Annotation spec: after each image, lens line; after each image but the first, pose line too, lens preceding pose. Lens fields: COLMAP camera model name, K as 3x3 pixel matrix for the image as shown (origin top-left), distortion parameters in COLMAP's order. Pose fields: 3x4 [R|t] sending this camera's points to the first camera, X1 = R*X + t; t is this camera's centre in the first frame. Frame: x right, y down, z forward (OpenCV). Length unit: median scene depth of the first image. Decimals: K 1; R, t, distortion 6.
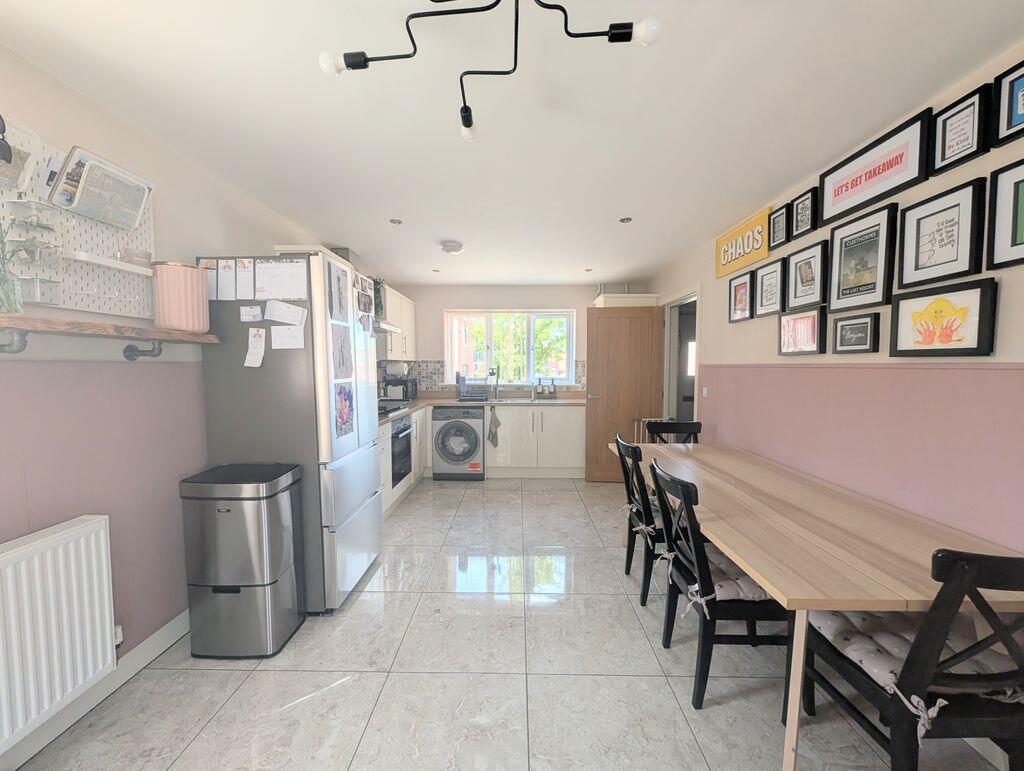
lens RADIAL K [[394.3, 0, 513.3], [0, 394.3, 386.0], [0, 0, 1]] dist [-0.002968, -0.000200]
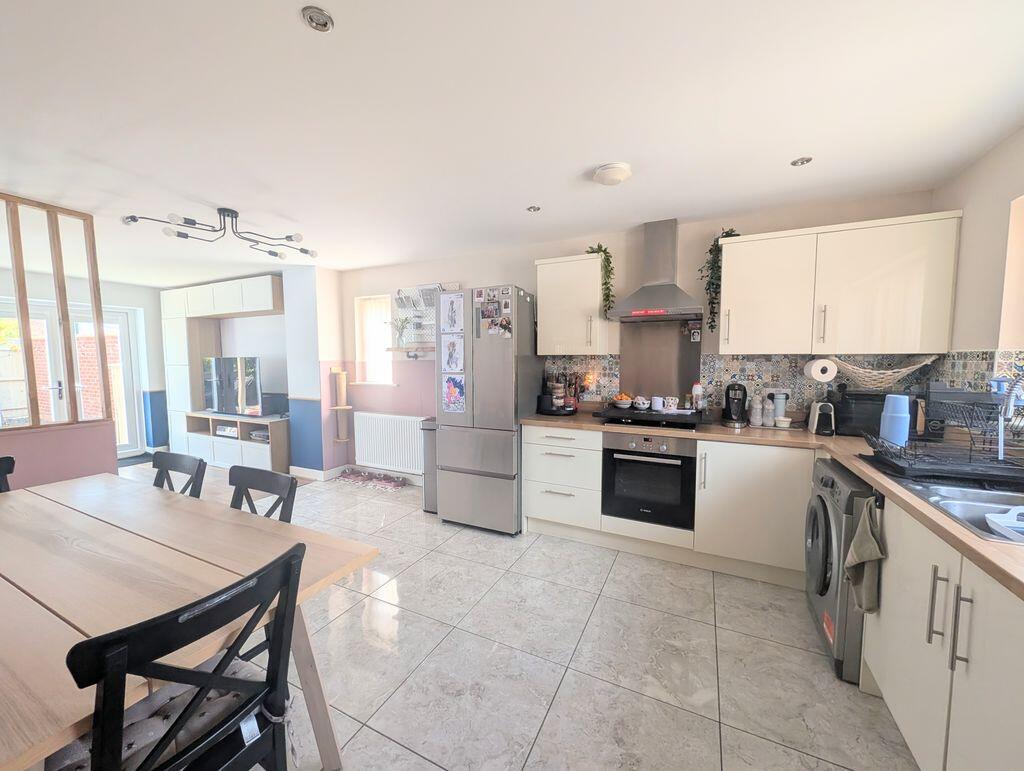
lens RADIAL K [[394.3, 0, 512.3], [0, 394.3, 388.5], [0, 0, 1]] dist [-0.002968, -0.000200]
pose [[-0.425633, 0.065417, -0.902528, 0.472239], [-0.048276, 0.994322, 0.094837, -0.063762], [0.903607, 0.083937, -0.420058, 1.101309]]
